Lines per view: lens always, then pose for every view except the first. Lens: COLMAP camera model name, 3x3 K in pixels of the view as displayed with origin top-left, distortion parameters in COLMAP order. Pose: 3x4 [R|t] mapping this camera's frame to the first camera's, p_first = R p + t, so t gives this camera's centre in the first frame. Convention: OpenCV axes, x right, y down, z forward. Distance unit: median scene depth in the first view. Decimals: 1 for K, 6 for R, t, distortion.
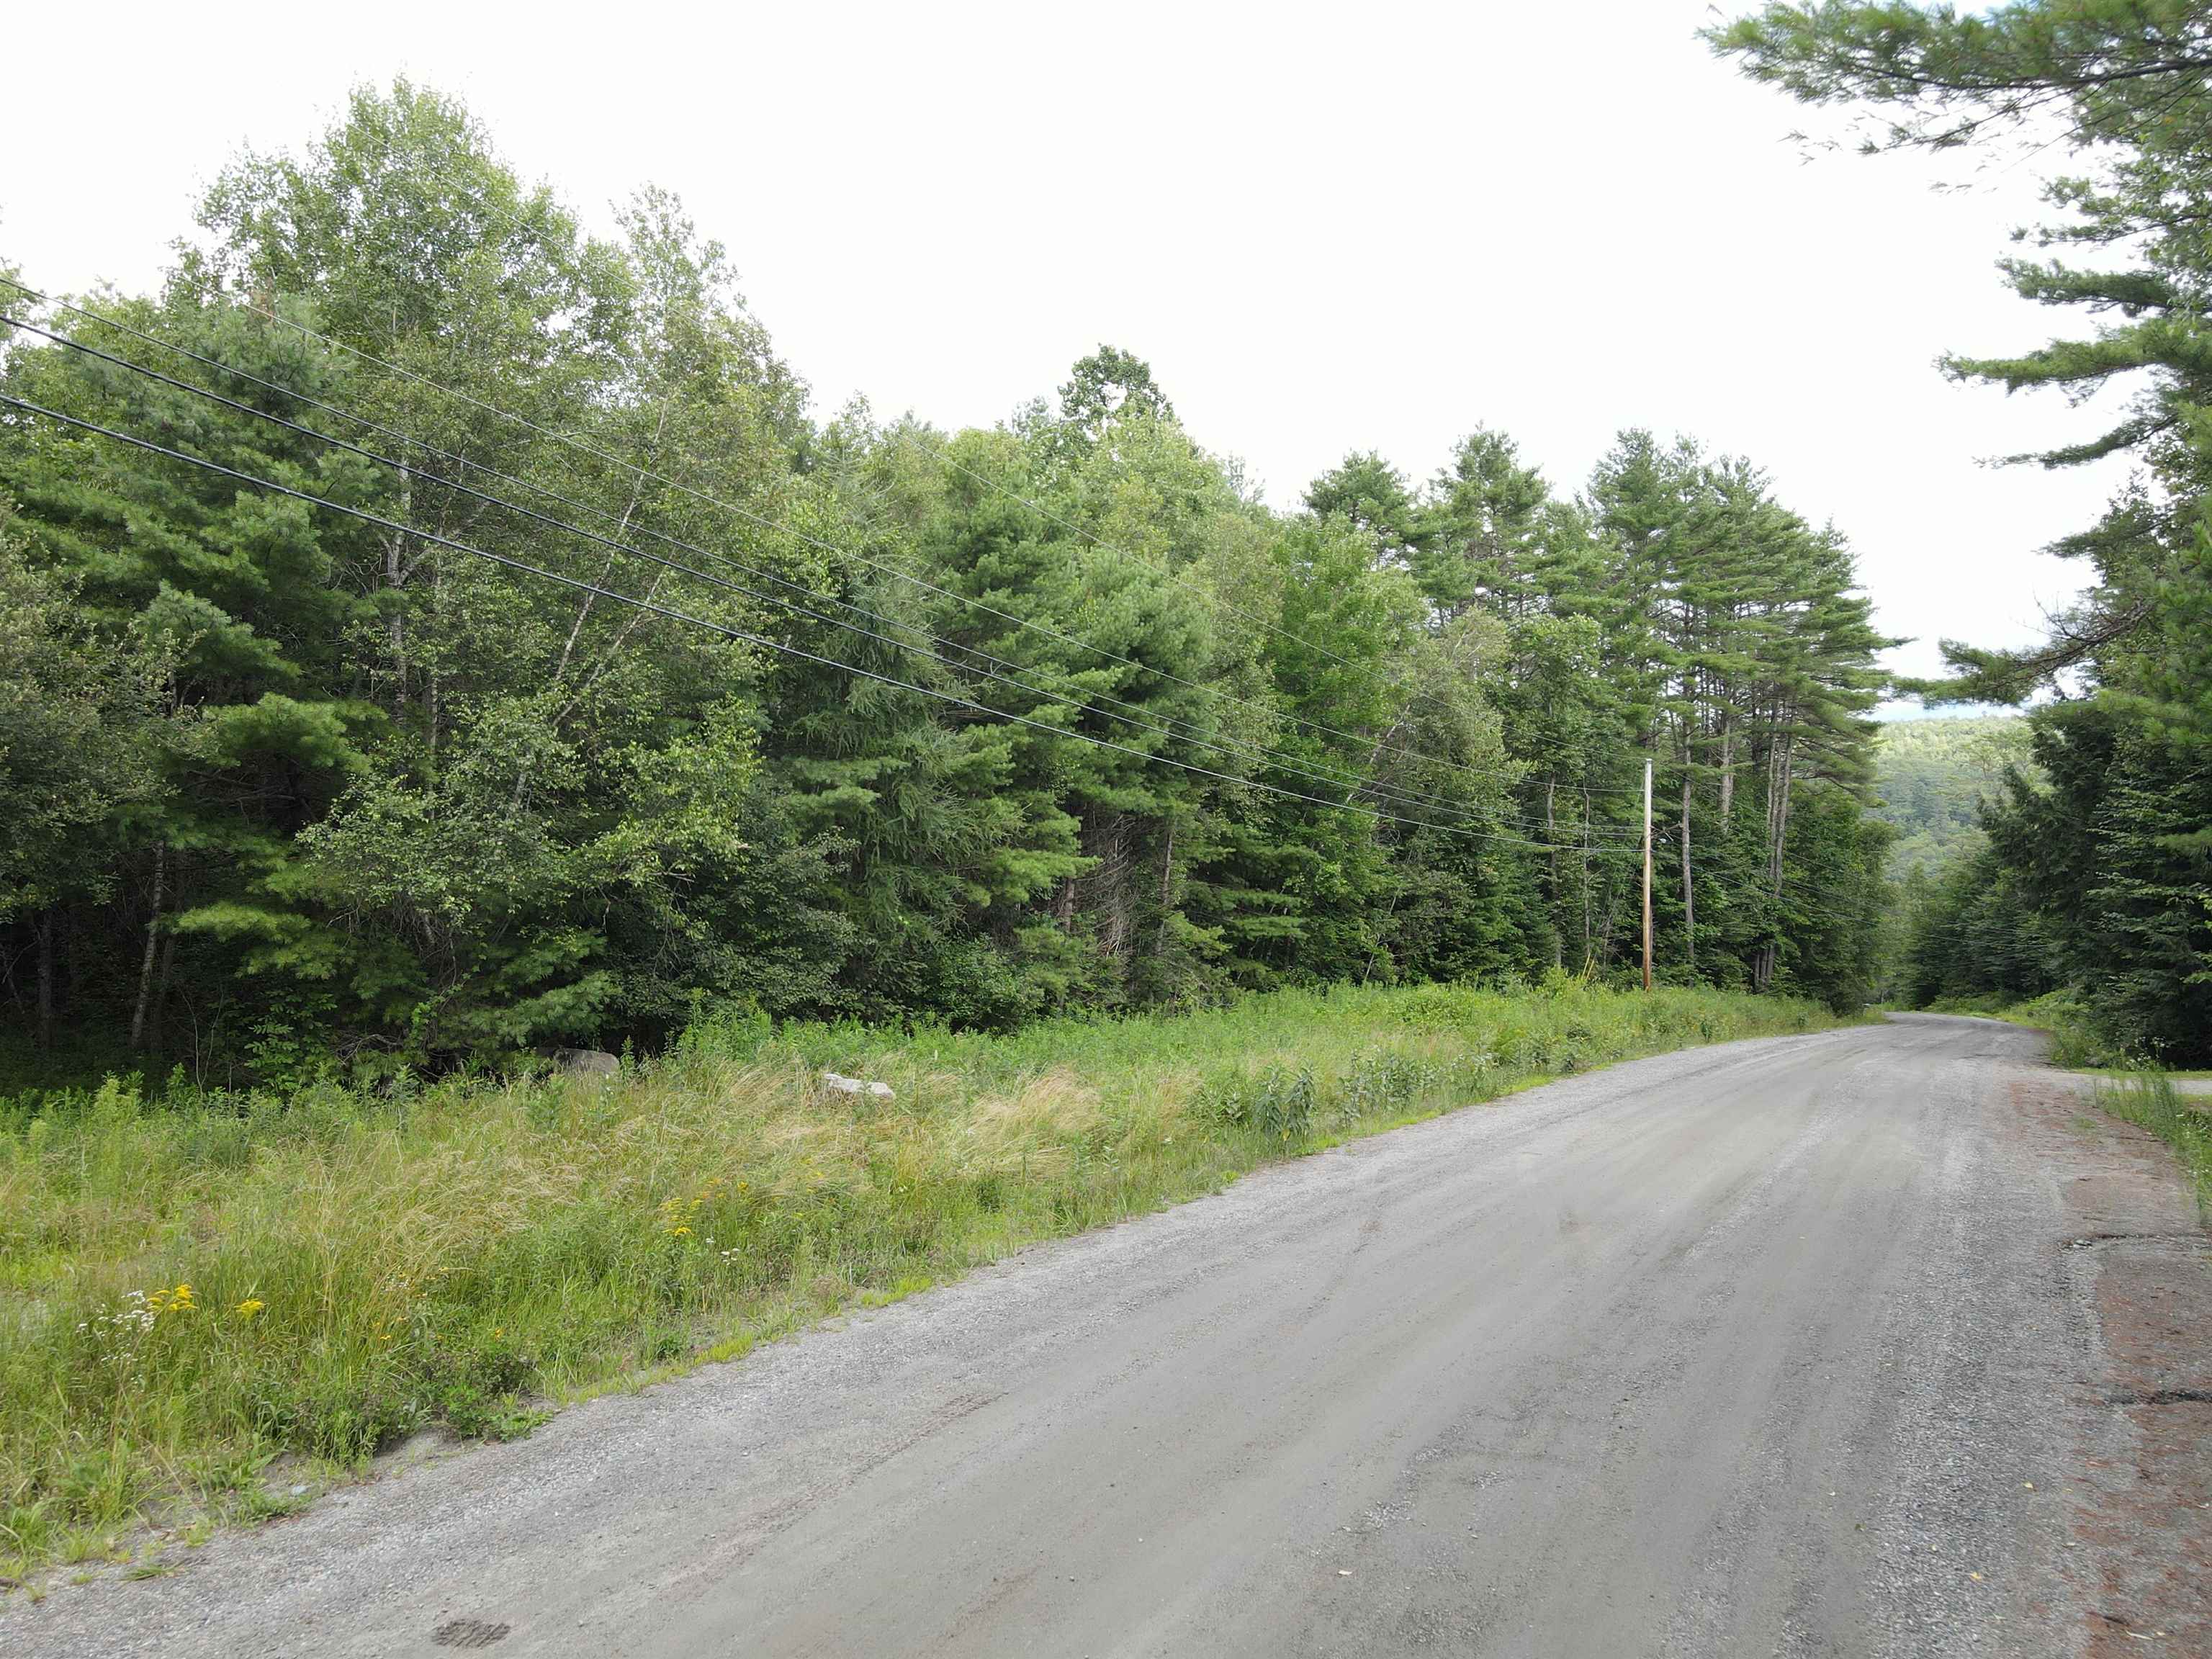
lens RADIAL K [[1556.4, 0, 1023.5], [0, 1556.4, 833.3], [0, 0, 1]] dist [-0.063048, 0.046845]
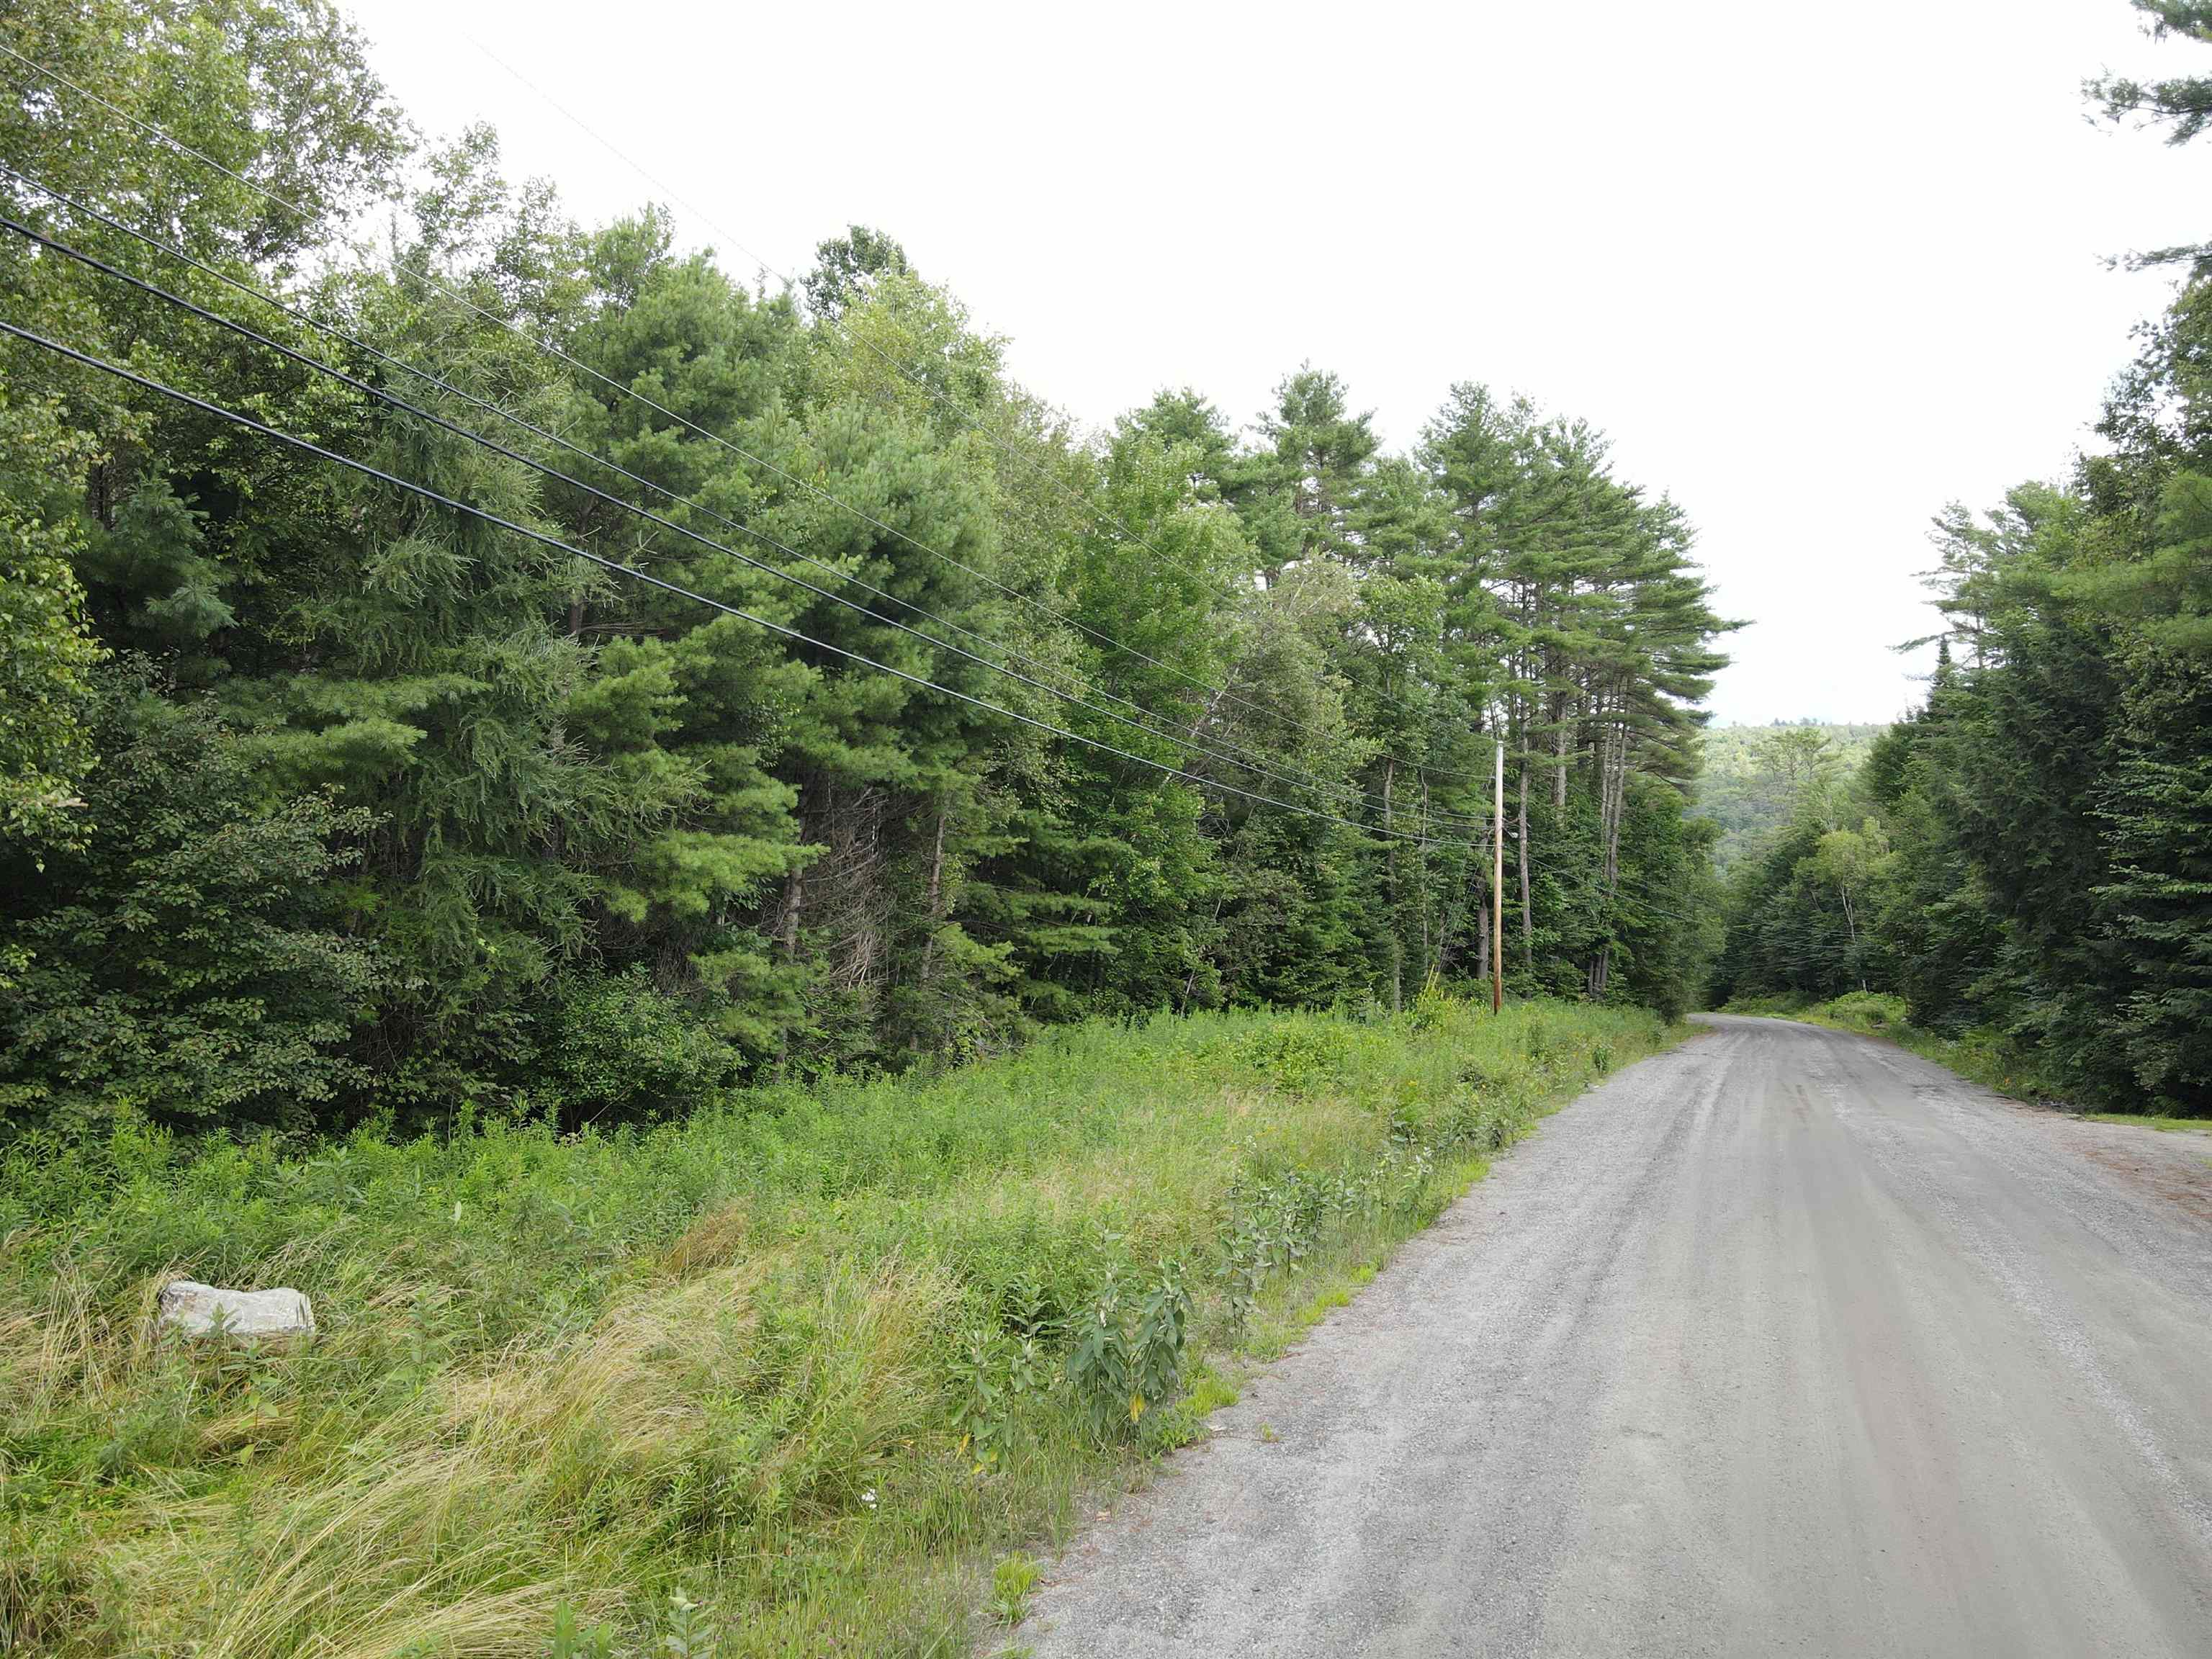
lens RADIAL K [[1622.1, 0, 1106.0], [0, 1622.1, 829.5], [0, 0, 1]] dist [-0.018431, 0.062552]
pose [[0.983305, 0.000373, 0.181964, 0.023280], [0.000344, 0.999992, -0.003904, 0.006641], [-0.181964, 0.003901, 0.983297, 0.169413]]
